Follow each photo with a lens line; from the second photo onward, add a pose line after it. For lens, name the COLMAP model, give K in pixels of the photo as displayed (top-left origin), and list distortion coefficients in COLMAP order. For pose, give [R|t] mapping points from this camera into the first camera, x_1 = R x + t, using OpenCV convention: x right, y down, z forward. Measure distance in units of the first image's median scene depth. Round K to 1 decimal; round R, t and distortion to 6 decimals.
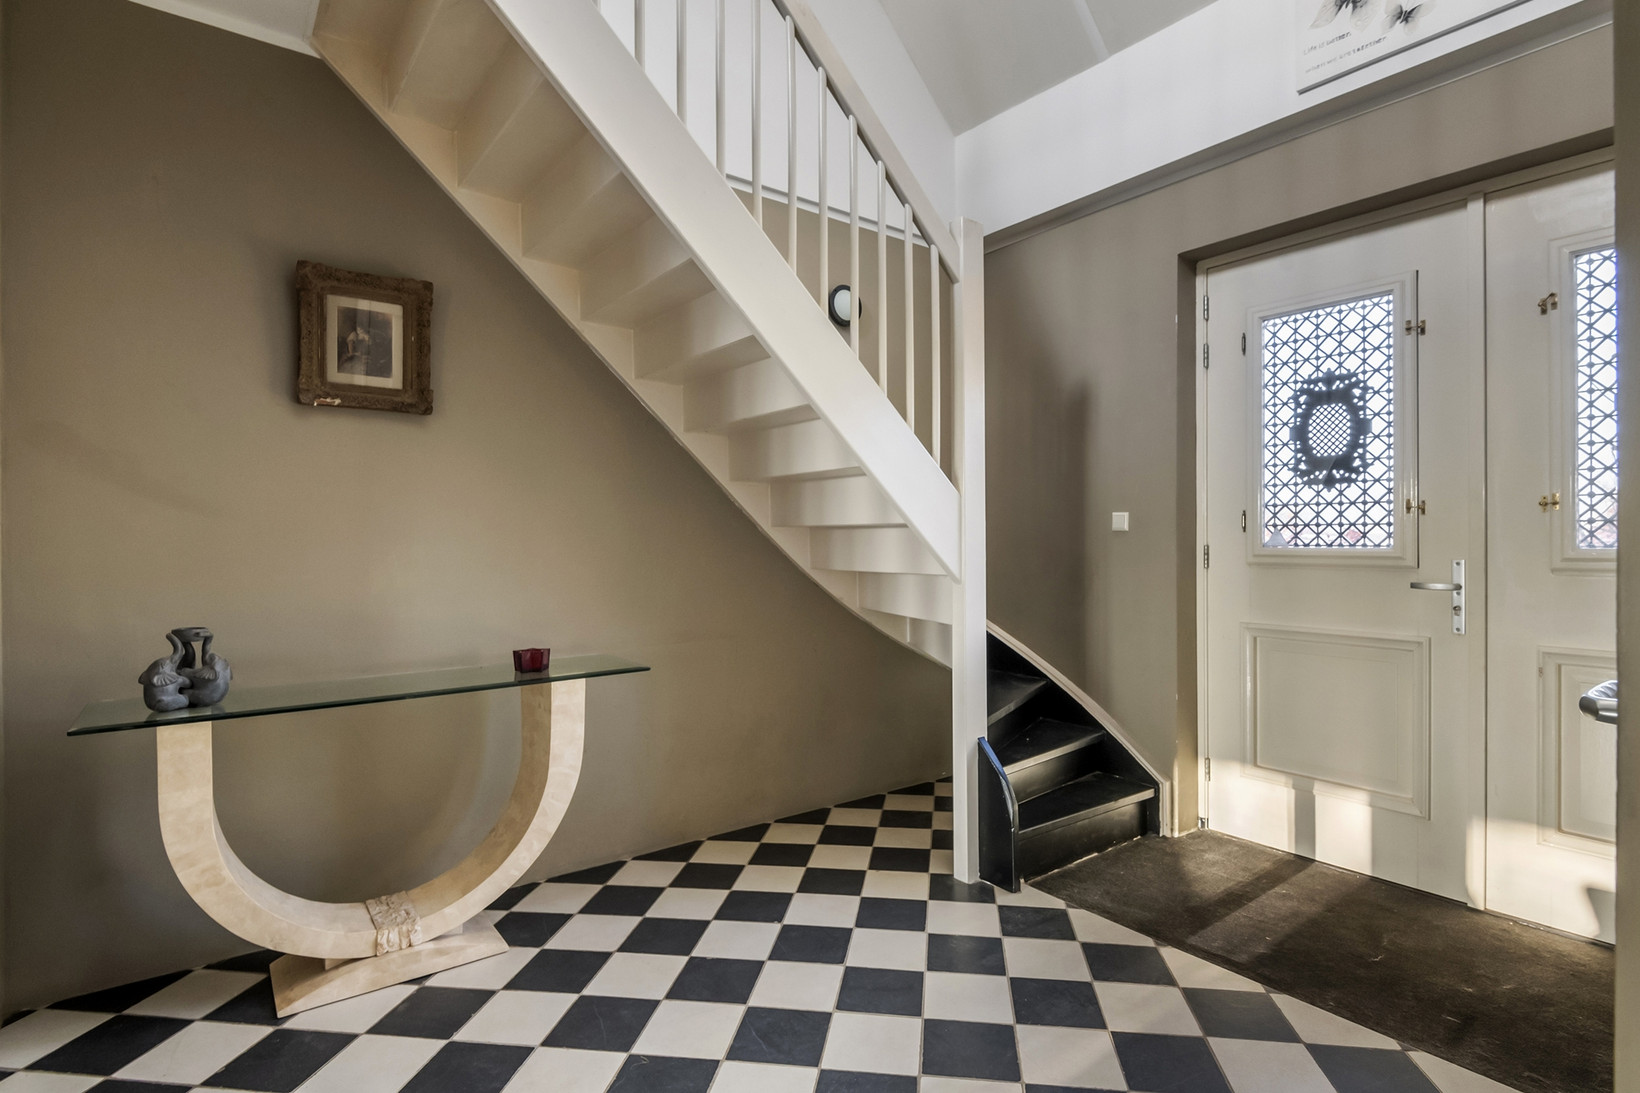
lens RADIAL K [[805.6, 0, 831.2], [0, 805.6, 538.7], [0, 0, 1]] dist [0.018449, -0.020590]
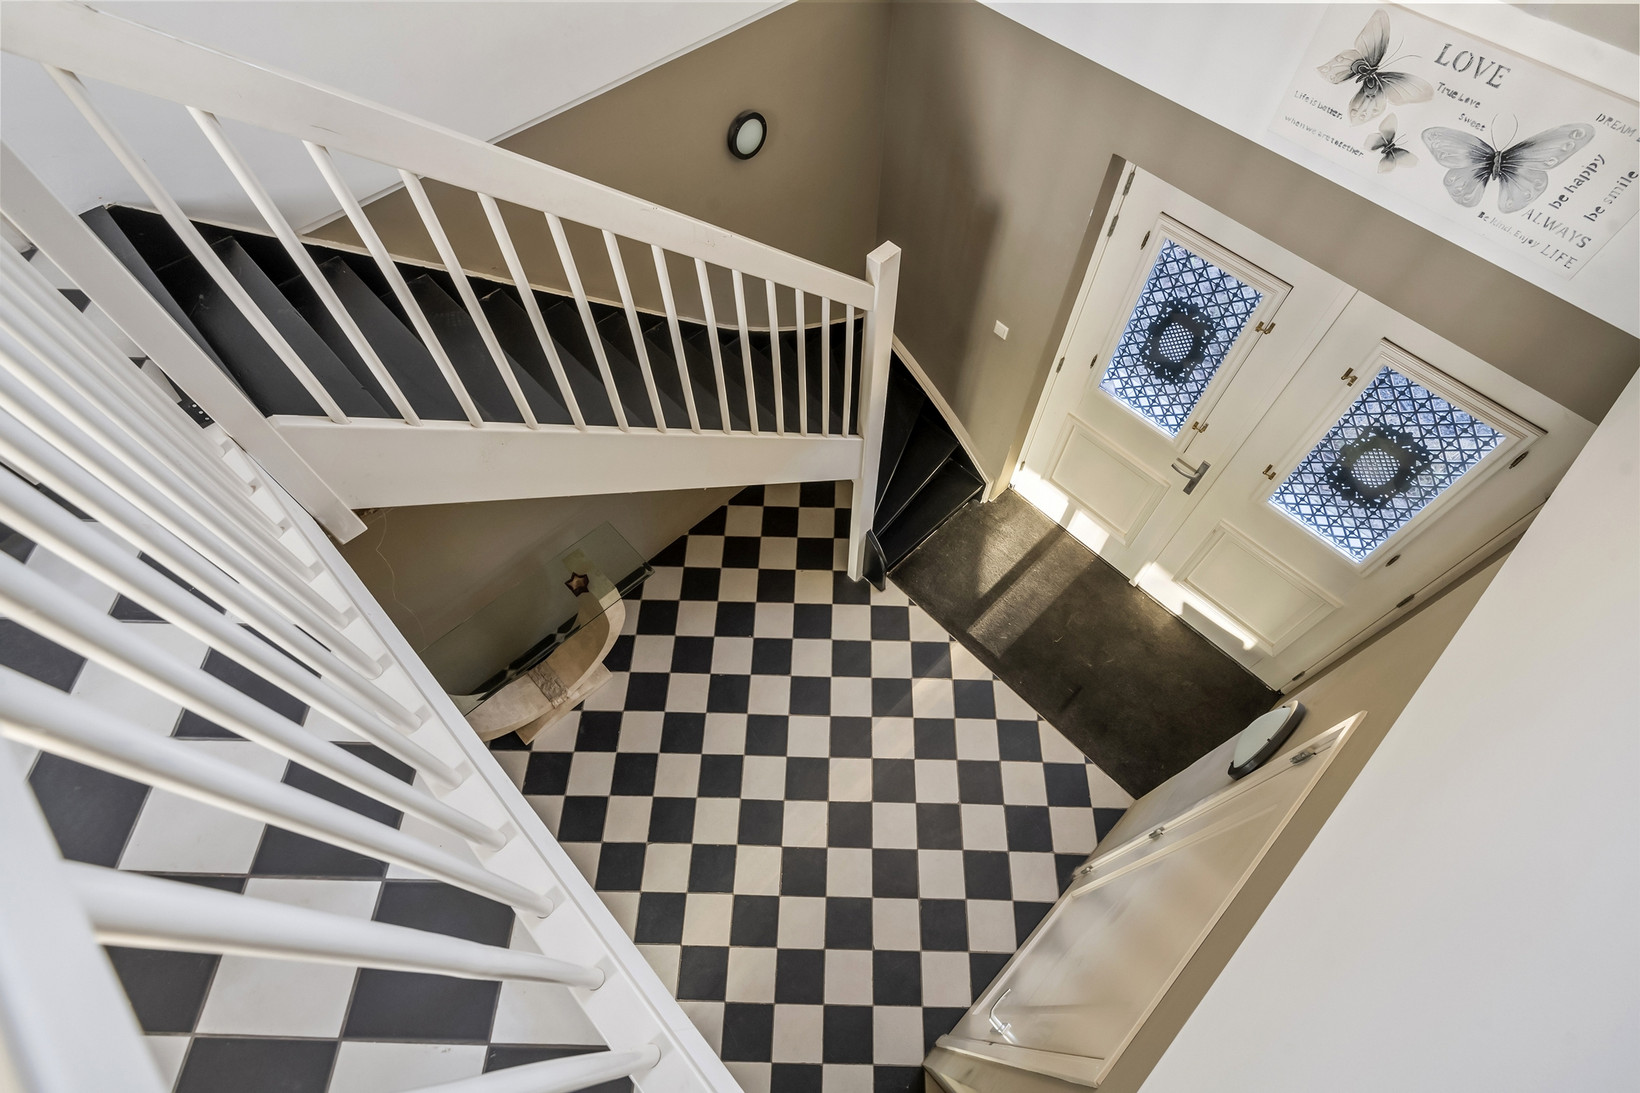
lens RADIAL K [[816.6, 0, 805.1], [0, 816.6, 513.9], [0, 0, 1]] dist [-0.000783, -0.000814]
pose [[0.994899, -0.091033, 0.043466, 0.001794], [0.010099, 0.518590, 0.854963, -1.092969], [-0.100371, -0.850163, 0.516864, 0.238453]]
